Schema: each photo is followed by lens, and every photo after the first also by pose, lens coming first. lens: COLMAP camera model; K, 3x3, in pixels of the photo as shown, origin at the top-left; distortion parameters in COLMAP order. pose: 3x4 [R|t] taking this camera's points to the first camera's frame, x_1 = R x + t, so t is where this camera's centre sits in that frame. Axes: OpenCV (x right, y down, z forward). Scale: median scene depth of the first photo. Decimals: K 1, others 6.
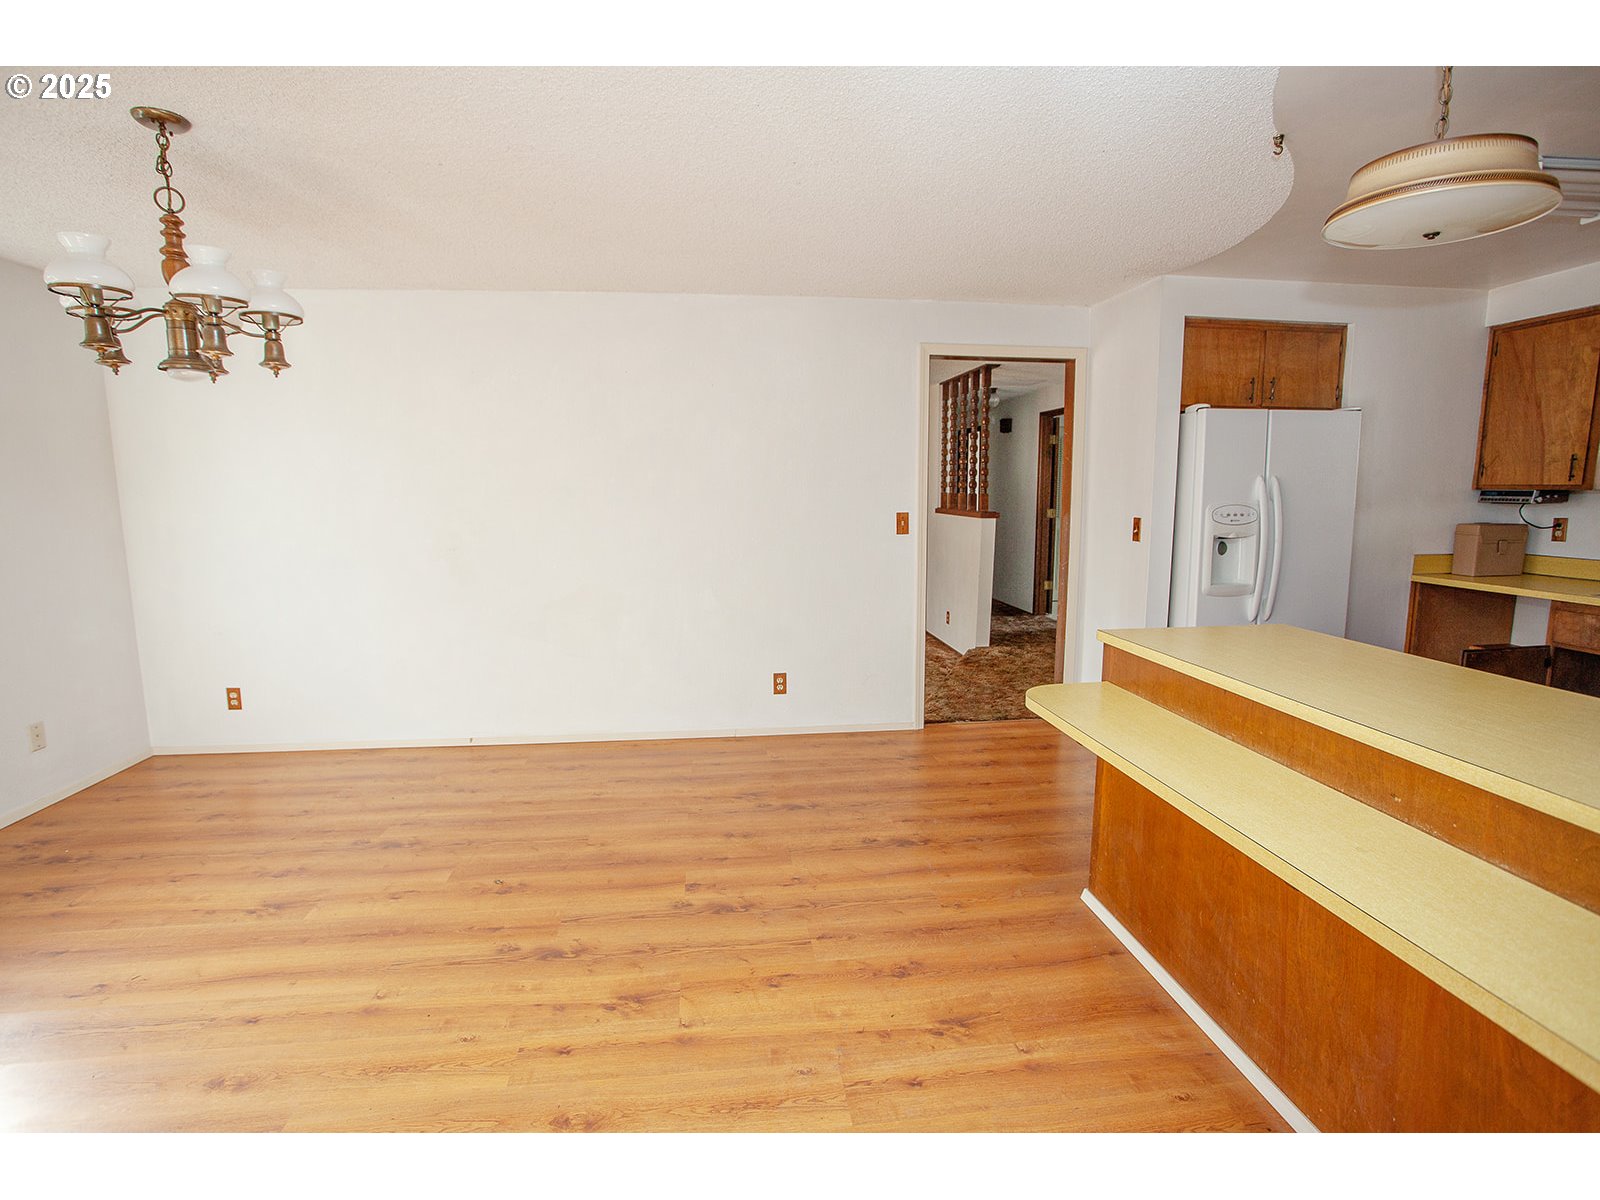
lens RADIAL K [[783.3, 0, 804.5], [0, 783.3, 603.3], [0, 0, 1]] dist [-0.026336, 0.002001]
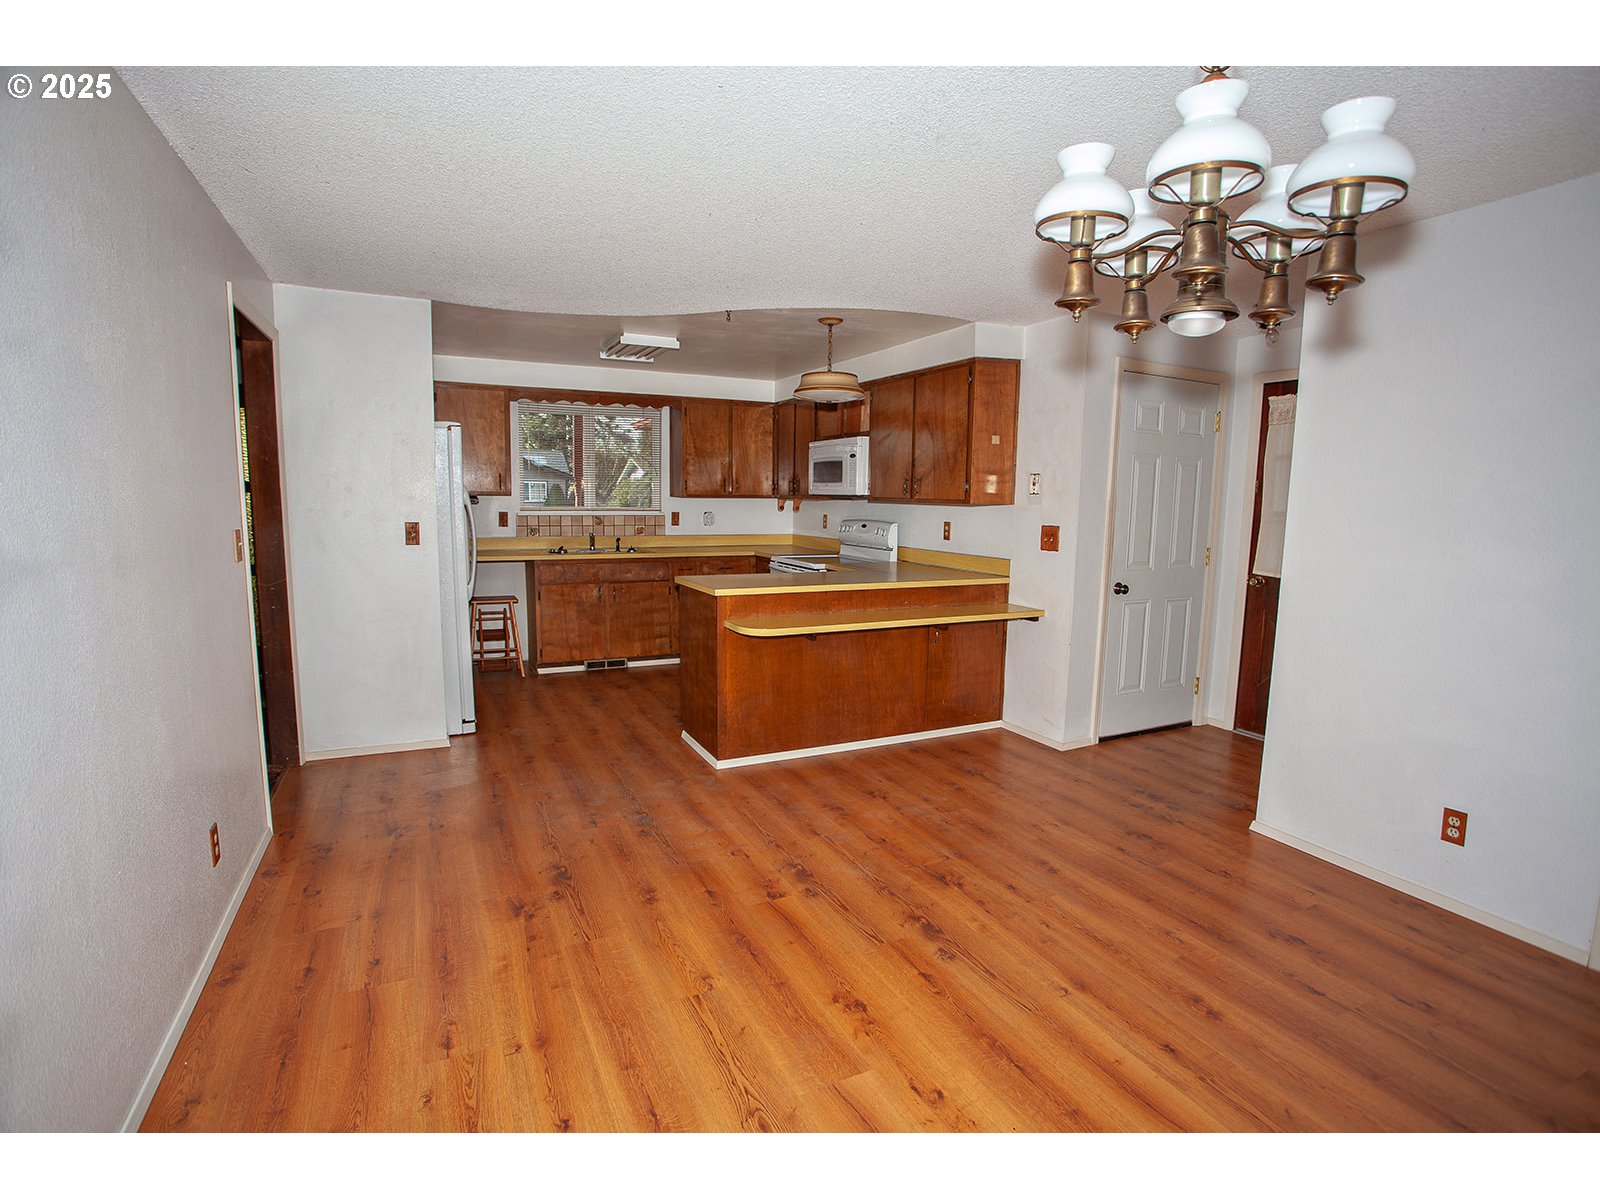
lens RADIAL K [[783.3, 0, 808.0], [0, 783.3, 601.5], [0, 0, 1]] dist [-0.026336, 0.002001]
pose [[-0.335861, -0.121844, 0.933998, -1.340005], [0.112160, 0.979369, 0.168095, -0.214403], [-0.935210, 0.161214, -0.315266, 1.563088]]
